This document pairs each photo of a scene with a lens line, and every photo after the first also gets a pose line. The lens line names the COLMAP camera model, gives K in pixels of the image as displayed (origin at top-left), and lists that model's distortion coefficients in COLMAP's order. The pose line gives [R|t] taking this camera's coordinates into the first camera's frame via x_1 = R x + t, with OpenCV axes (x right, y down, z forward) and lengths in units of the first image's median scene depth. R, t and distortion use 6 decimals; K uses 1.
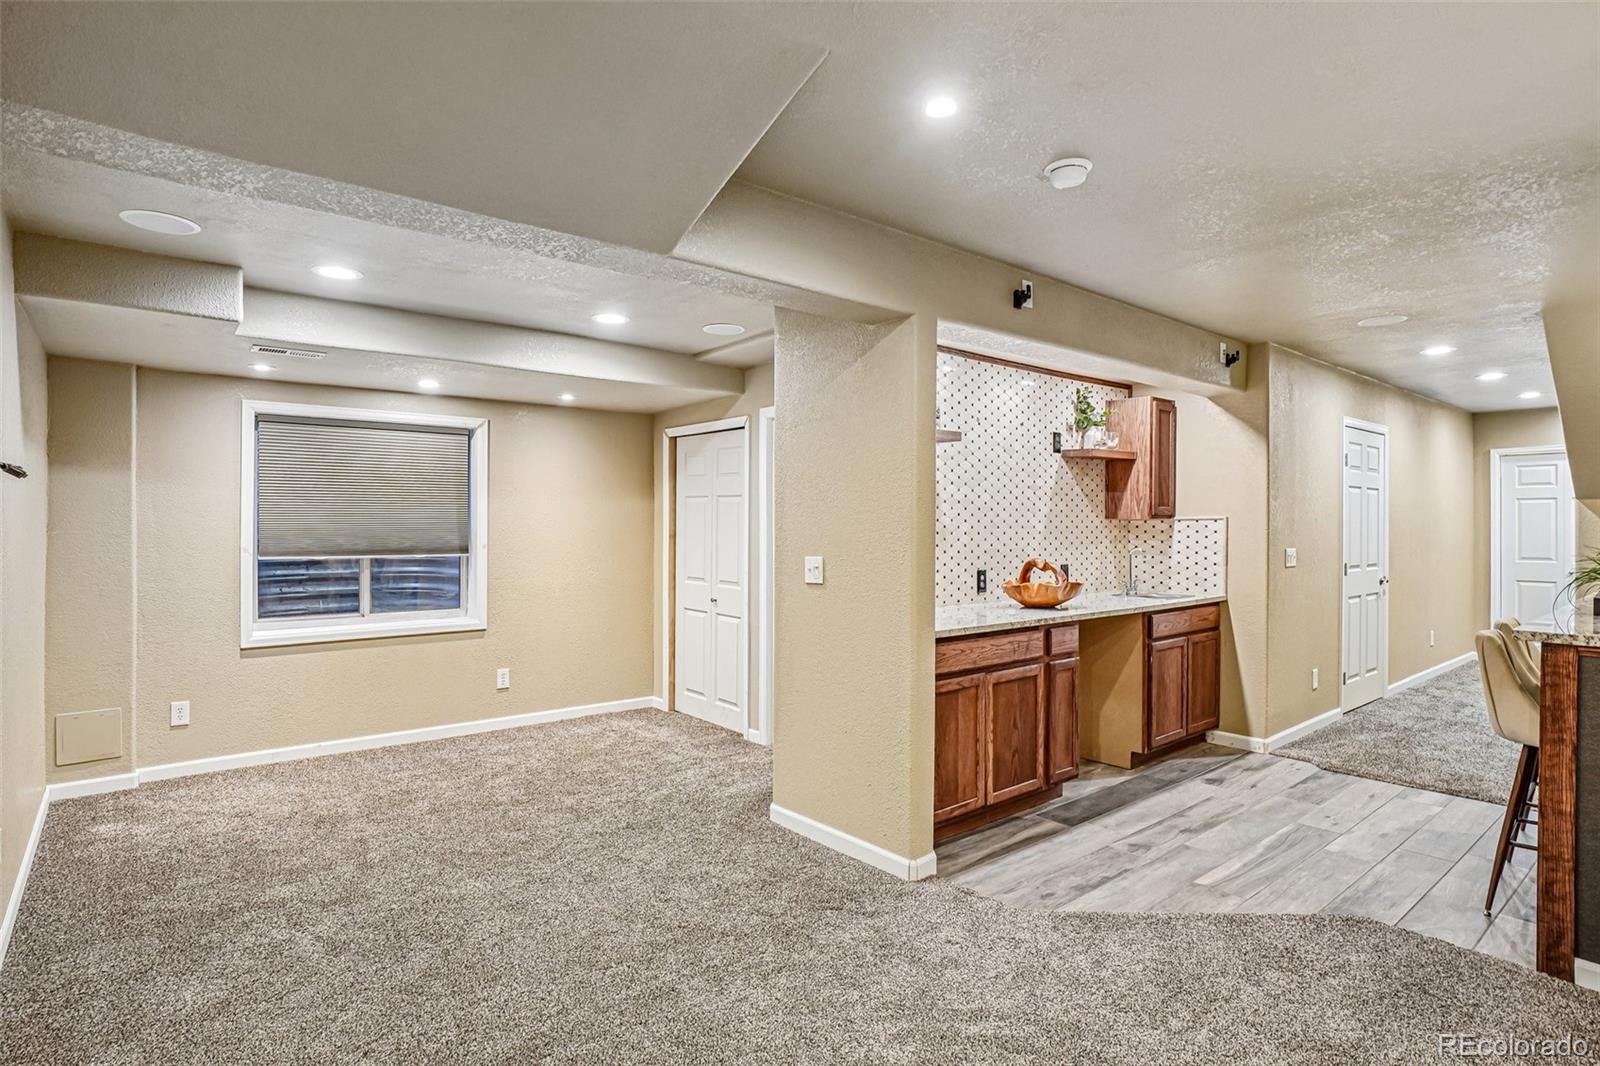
lens RADIAL K [[835.4, 0, 798.0], [0, 835.4, 530.9], [0, 0, 1]] dist [-0.037088, 0.017635]
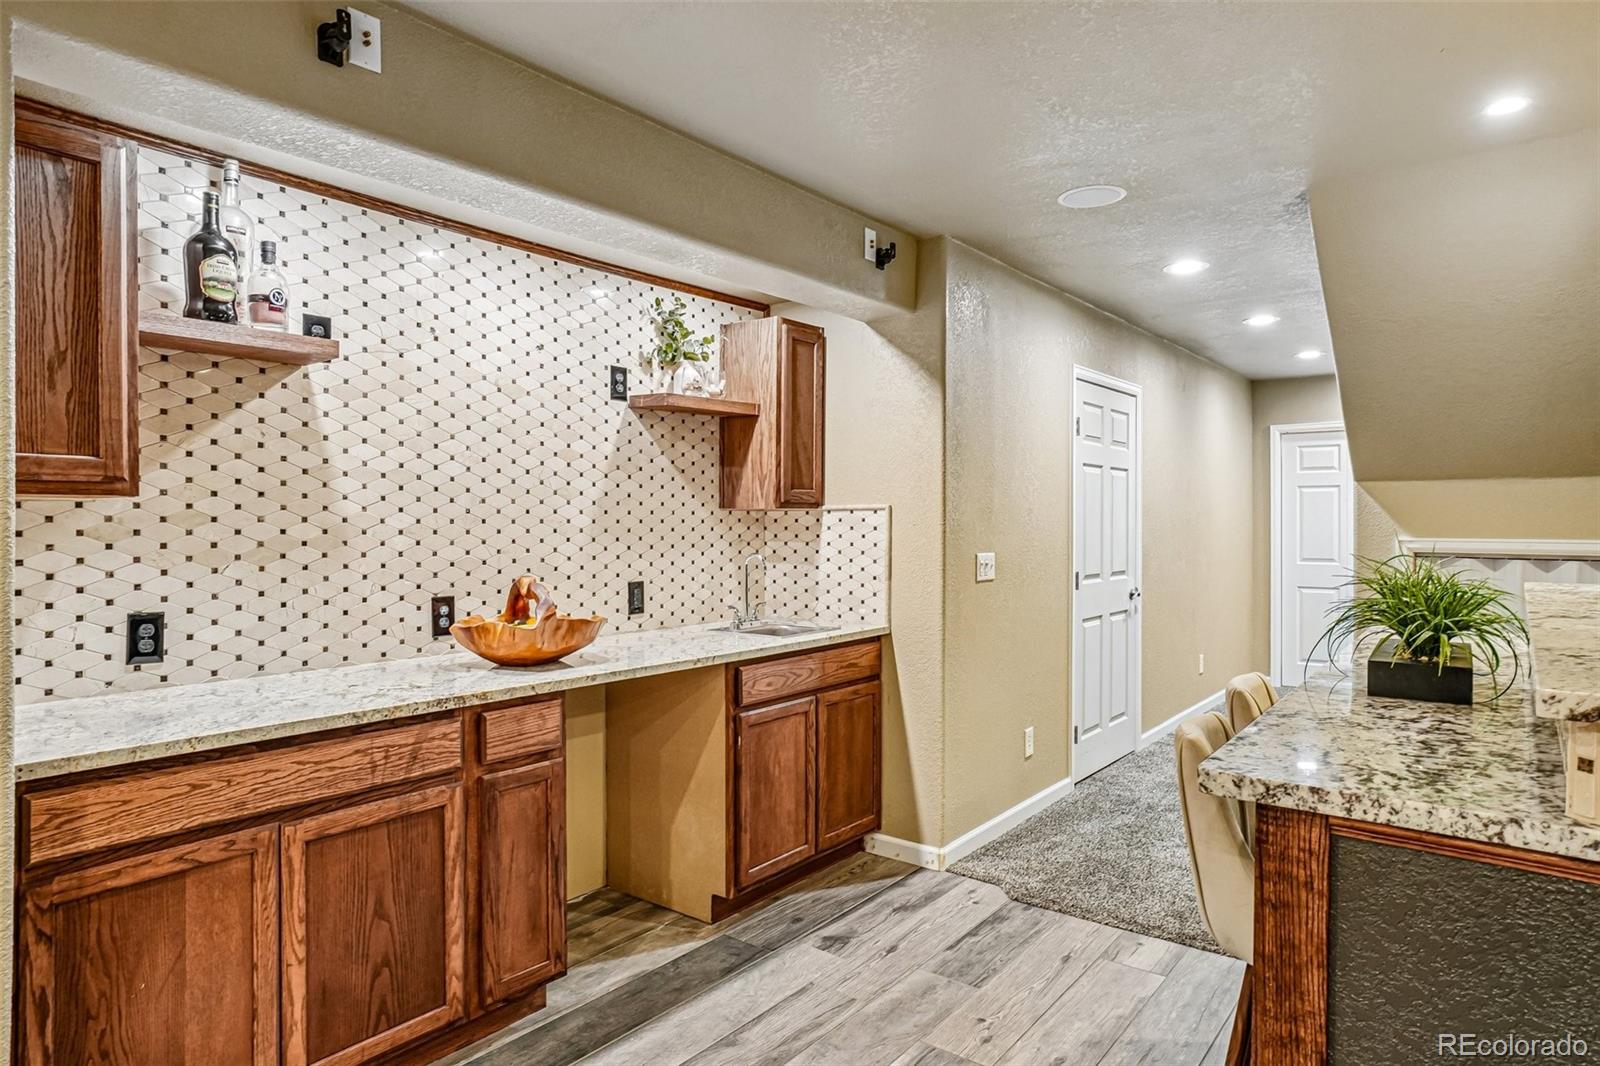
lens RADIAL K [[948.7, 0, 789.8], [0, 948.7, 527.4], [0, 0, 1]] dist [-0.011543, -0.001714]
pose [[0.977856, -0.001579, 0.209271, 0.302619], [0.001457, 0.999999, 0.000734, -0.000302], [-0.209272, -0.000413, 0.977857, 0.305740]]
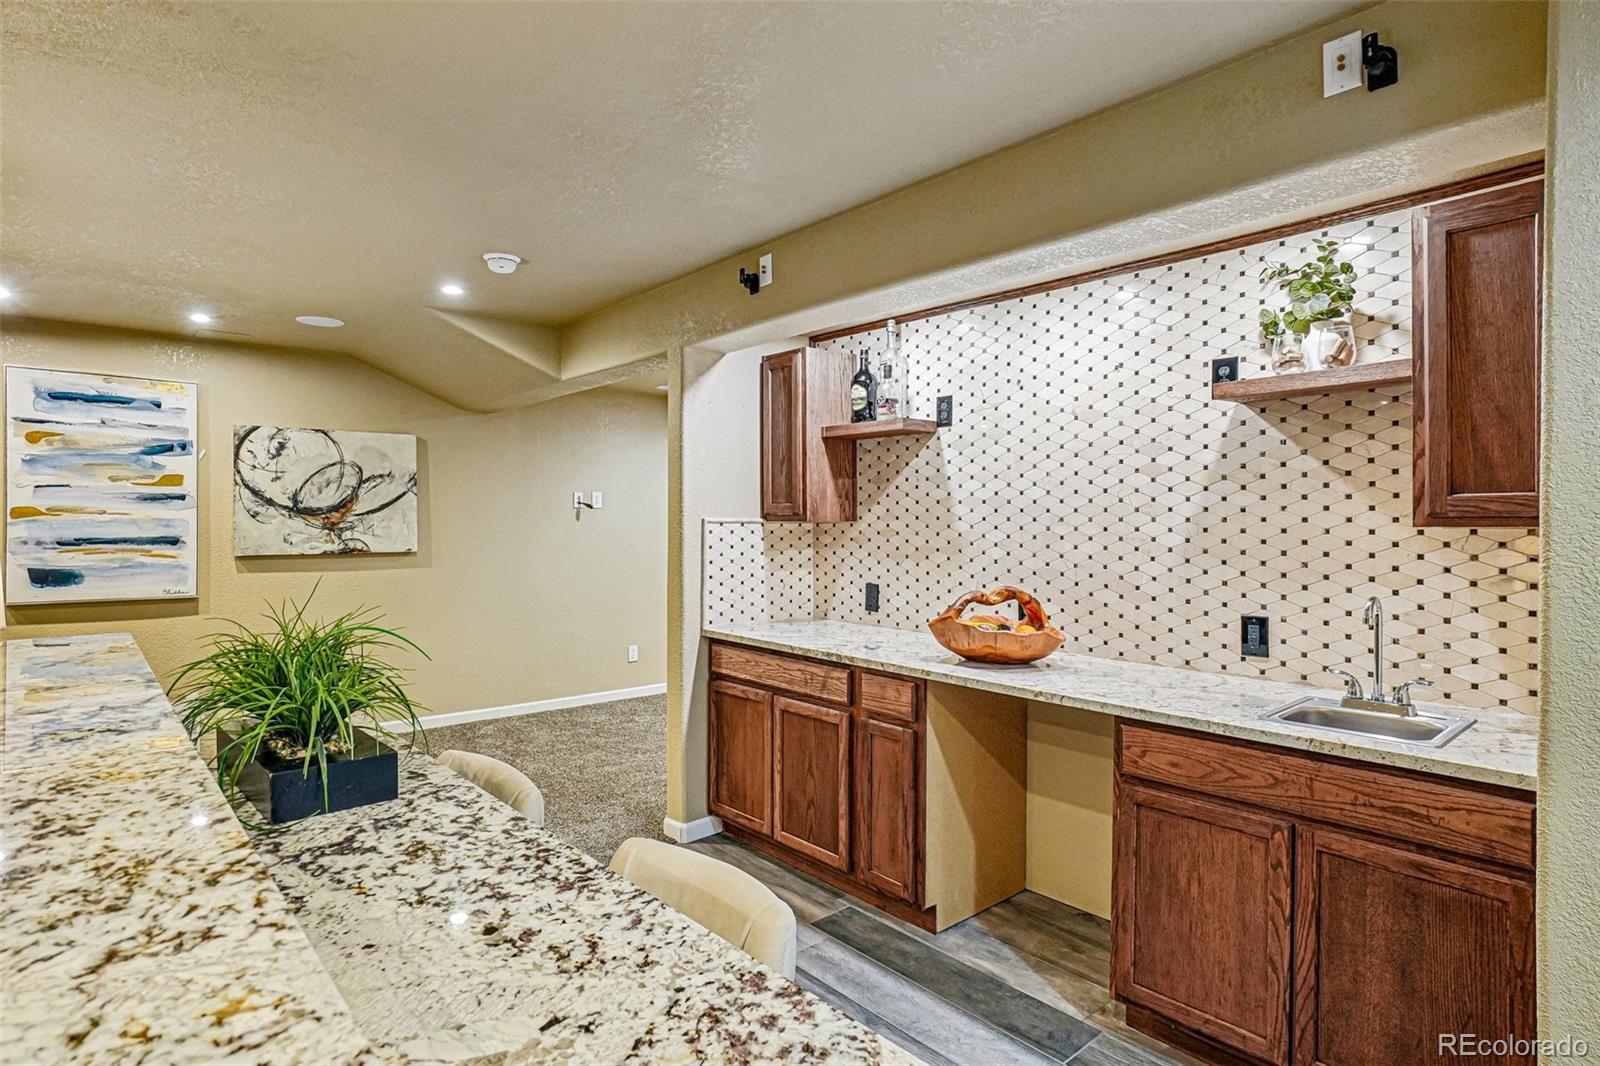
lens RADIAL K [[835.4, 0, 783.2], [0, 835.4, 525.7], [0, 0, 1]] dist [-0.037088, 0.017635]
pose [[0.011714, 0.008184, -0.999898, 0.865925], [-0.007504, 0.999939, 0.008096, -0.017004], [0.999903, 0.007408, 0.011774, 0.755927]]
